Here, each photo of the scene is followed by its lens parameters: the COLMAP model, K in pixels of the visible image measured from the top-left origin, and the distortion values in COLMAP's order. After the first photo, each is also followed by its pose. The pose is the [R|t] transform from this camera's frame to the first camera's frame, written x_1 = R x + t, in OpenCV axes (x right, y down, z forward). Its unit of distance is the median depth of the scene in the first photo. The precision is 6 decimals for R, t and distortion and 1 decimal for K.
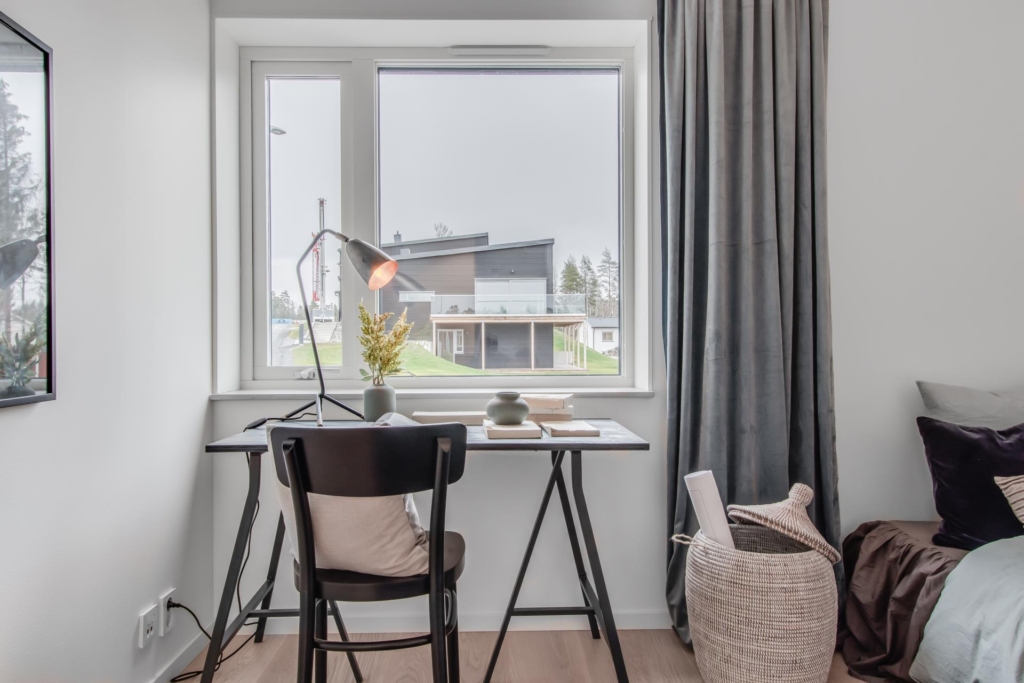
lens RADIAL K [[690.5, 0, 513.2], [0, 690.5, 345.5], [0, 0, 1]] dist [-0.000657, 0.000225]
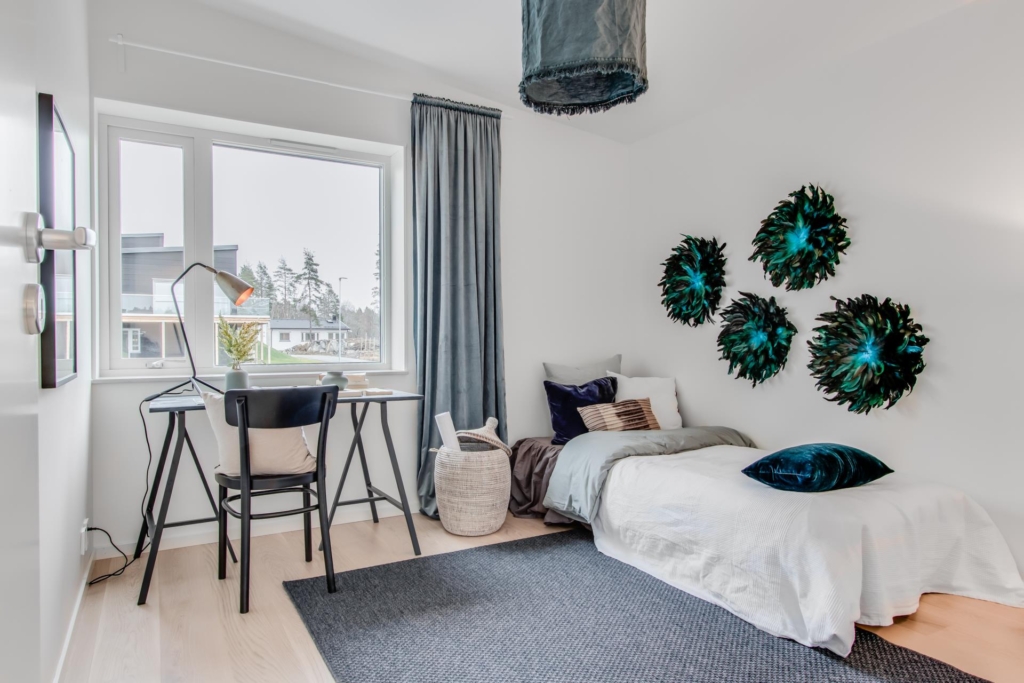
lens RADIAL K [[690.5, 0, 513.2], [0, 690.5, 345.5], [0, 0, 1]] dist [-0.000657, 0.000225]
pose [[0.868758, 0.000322, 0.495236, -0.440527], [-0.000027, 1.000000, -0.000603, 0.006855], [-0.495236, 0.000510, 0.868758, -0.626525]]
